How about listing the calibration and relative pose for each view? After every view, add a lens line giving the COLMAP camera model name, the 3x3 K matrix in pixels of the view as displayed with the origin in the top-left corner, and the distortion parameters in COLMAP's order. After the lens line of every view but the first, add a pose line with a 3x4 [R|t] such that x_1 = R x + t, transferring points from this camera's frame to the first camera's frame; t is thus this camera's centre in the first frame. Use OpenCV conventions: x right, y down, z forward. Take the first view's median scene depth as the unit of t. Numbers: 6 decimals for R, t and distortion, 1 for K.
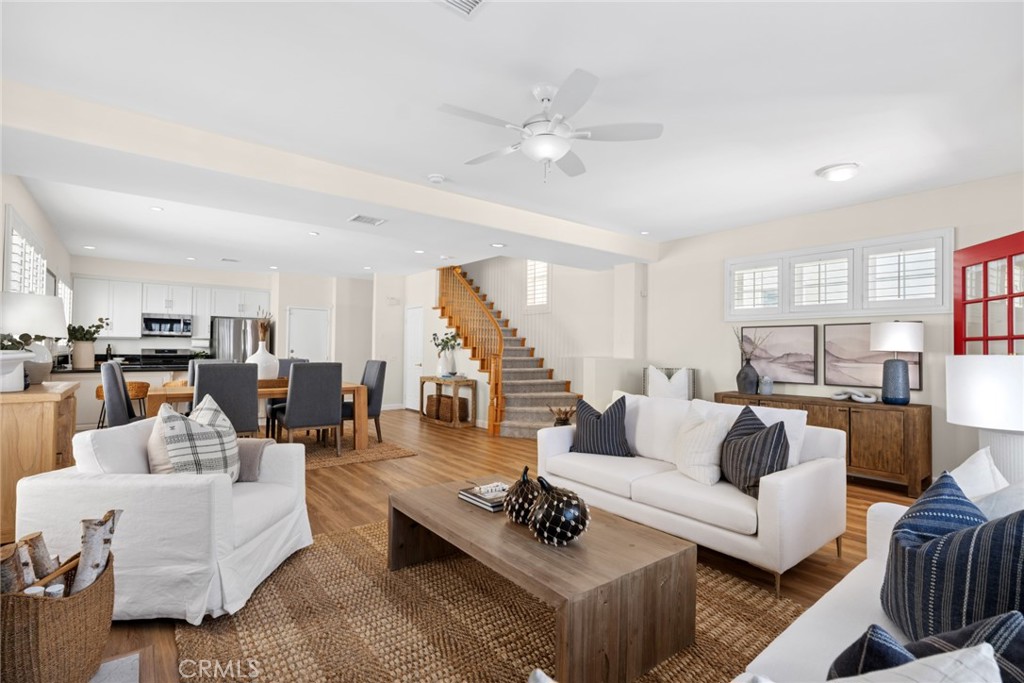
lens RADIAL K [[473.2, 0, 495.9], [0, 473.2, 342.7], [0, 0, 1]] dist [0.020048, -0.000078]
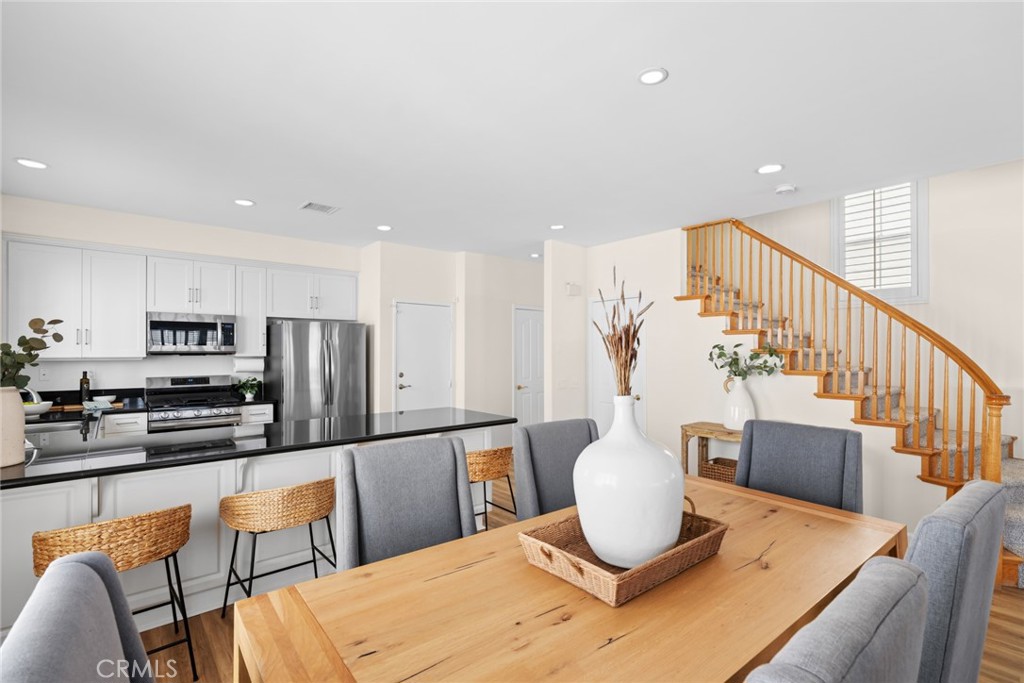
lens RADIAL K [[466.4, 0, 506.6], [0, 466.4, 348.6], [0, 0, 1]] dist [0.000424, 0.000232]
pose [[0.999211, -0.010221, 0.038385, -0.350307], [0.009920, 0.999919, 0.008028, -0.020312], [-0.038464, -0.007641, 0.999231, 0.452613]]
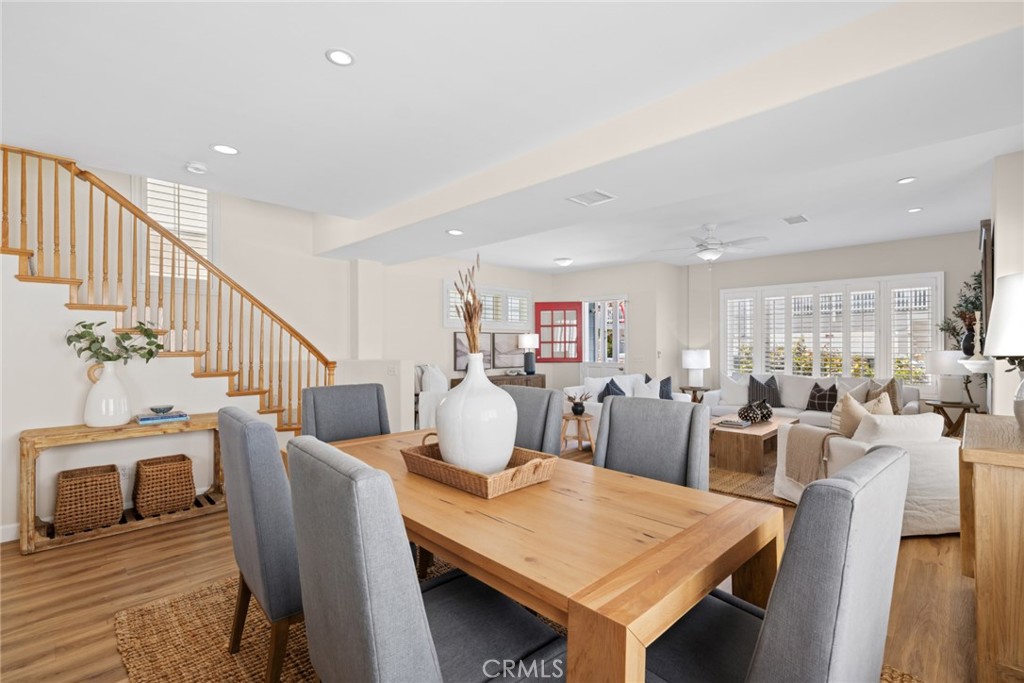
lens RADIAL K [[466.4, 0, 506.6], [0, 466.4, 348.6], [0, 0, 1]] dist [0.000424, 0.000232]
pose [[-0.124429, -0.021046, 0.992005, -0.524236], [-0.012008, 0.999734, 0.019704, -0.008628], [-0.992156, -0.009460, -0.124648, 0.632742]]
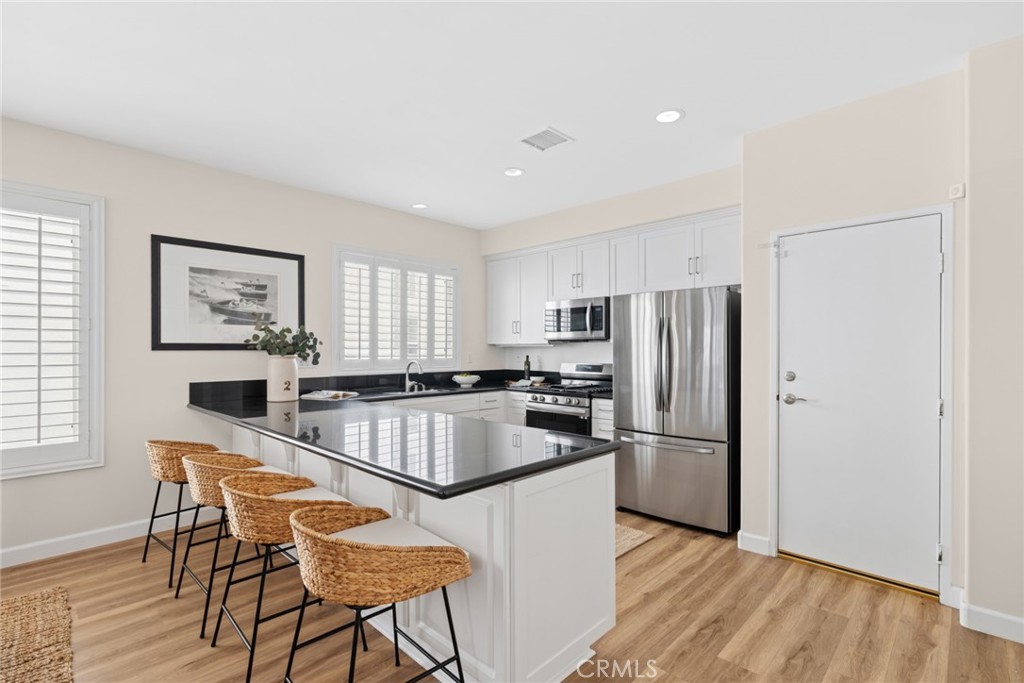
lens RADIAL K [[466.4, 0, 506.6], [0, 466.4, 348.6], [0, 0, 1]] dist [0.000424, 0.000232]
pose [[0.133465, -0.013791, -0.990958, -0.173666], [0.011361, 0.999859, -0.012385, 0.001785], [0.990988, -0.009606, 0.133603, 0.855516]]
